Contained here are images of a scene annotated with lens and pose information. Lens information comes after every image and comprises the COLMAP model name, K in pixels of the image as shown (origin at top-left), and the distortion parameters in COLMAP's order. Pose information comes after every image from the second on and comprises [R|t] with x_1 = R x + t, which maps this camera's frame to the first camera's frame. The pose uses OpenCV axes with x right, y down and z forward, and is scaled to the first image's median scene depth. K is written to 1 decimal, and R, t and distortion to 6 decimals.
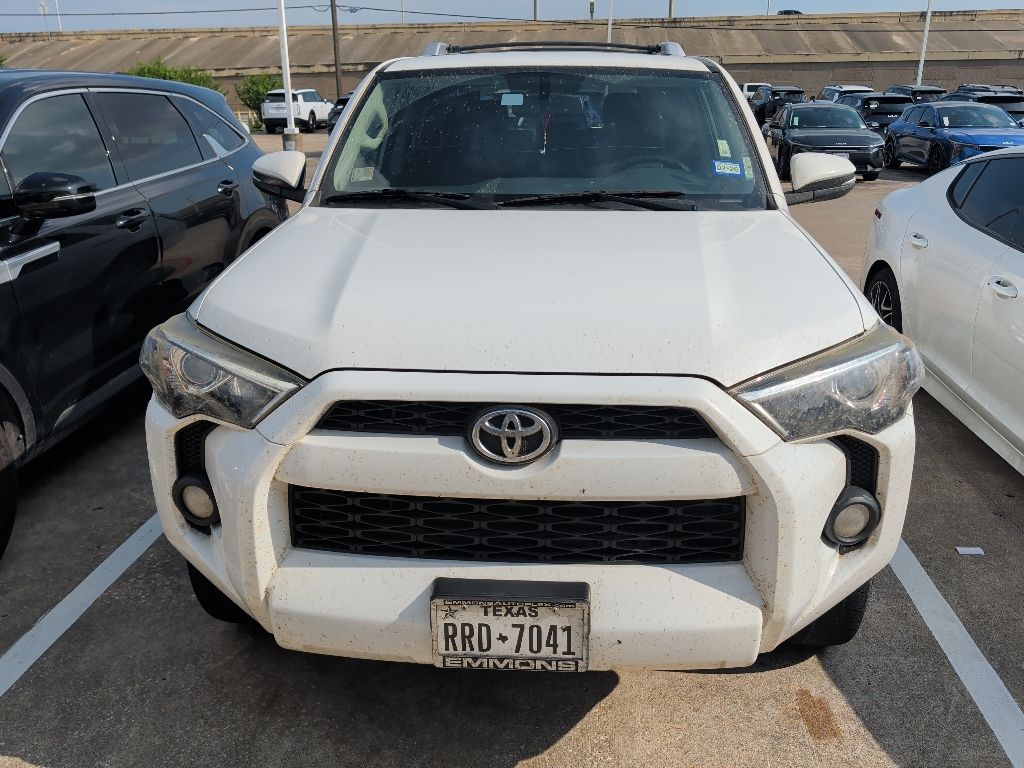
lens RADIAL K [[858.3, 0, 513.5], [0, 858.3, 381.8], [0, 0, 1]] dist [0.021761, -0.022065]
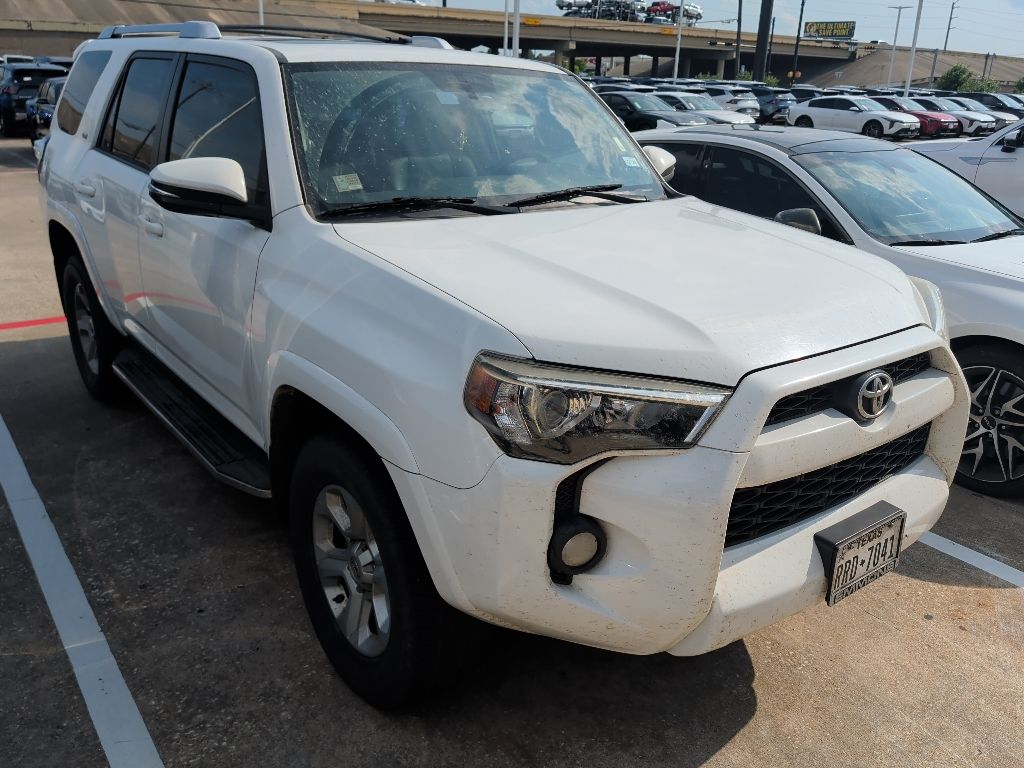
lens RADIAL K [[858.3, 0, 515.6], [0, 858.3, 387.5], [0, 0, 1]] dist [0.021761, -0.022065]
pose [[0.745958, -0.206304, 0.633234, -0.980380], [0.185259, 0.977563, 0.100247, -0.139345], [-0.639707, 0.042532, 0.767441, 0.332380]]
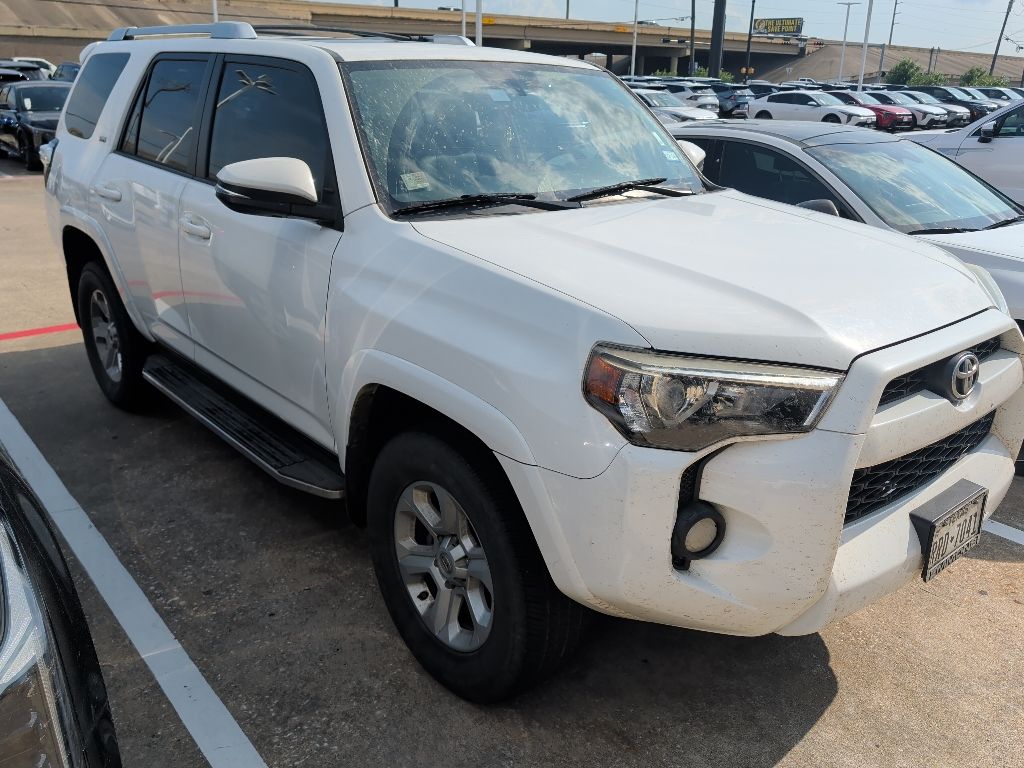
lens RADIAL K [[858.3, 0, 516.1], [0, 858.3, 387.3], [0, 0, 1]] dist [0.021761, -0.022065]
pose [[0.710612, -0.227555, 0.665770, -1.114484], [0.208669, 0.971843, 0.109444, -0.165812], [-0.671929, 0.061154, 0.738087, 0.437498]]
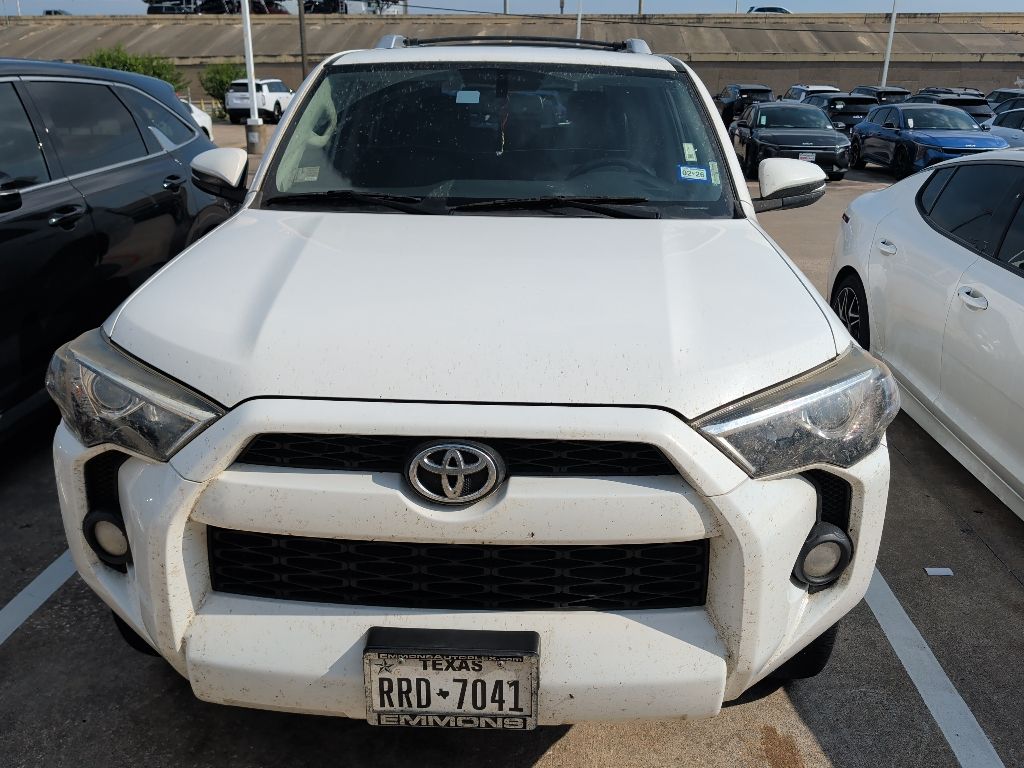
lens RADIAL K [[858.3, 0, 512.6], [0, 858.3, 382.8], [0, 0, 1]] dist [0.021761, -0.022065]
pose [[0.999343, 0.004652, 0.035947, 0.023442], [-0.004918, 0.999961, 0.007311, -0.033604], [-0.035911, -0.007483, 0.999327, 0.081358]]
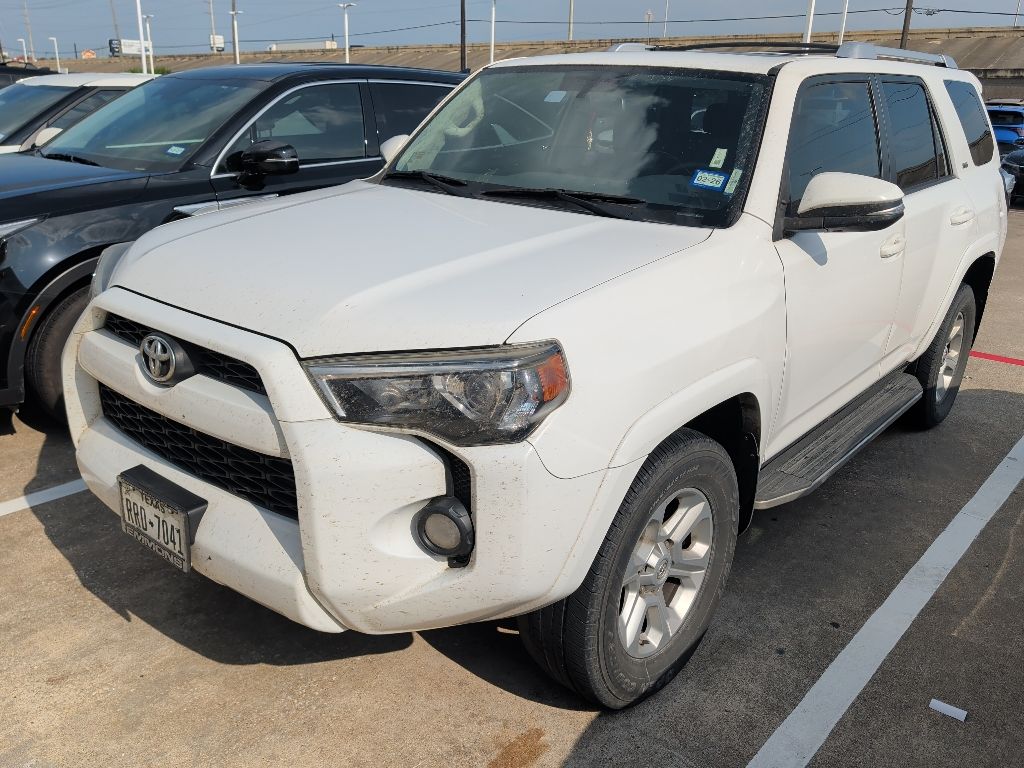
lens RADIAL K [[858.3, 0, 516.3], [0, 858.3, 383.6], [0, 0, 1]] dist [0.021761, -0.022065]
pose [[0.810688, 0.218999, -0.542978, 0.919514], [-0.220775, 0.973292, 0.062930, -0.077107], [0.542258, 0.068859, 0.837386, 0.219752]]
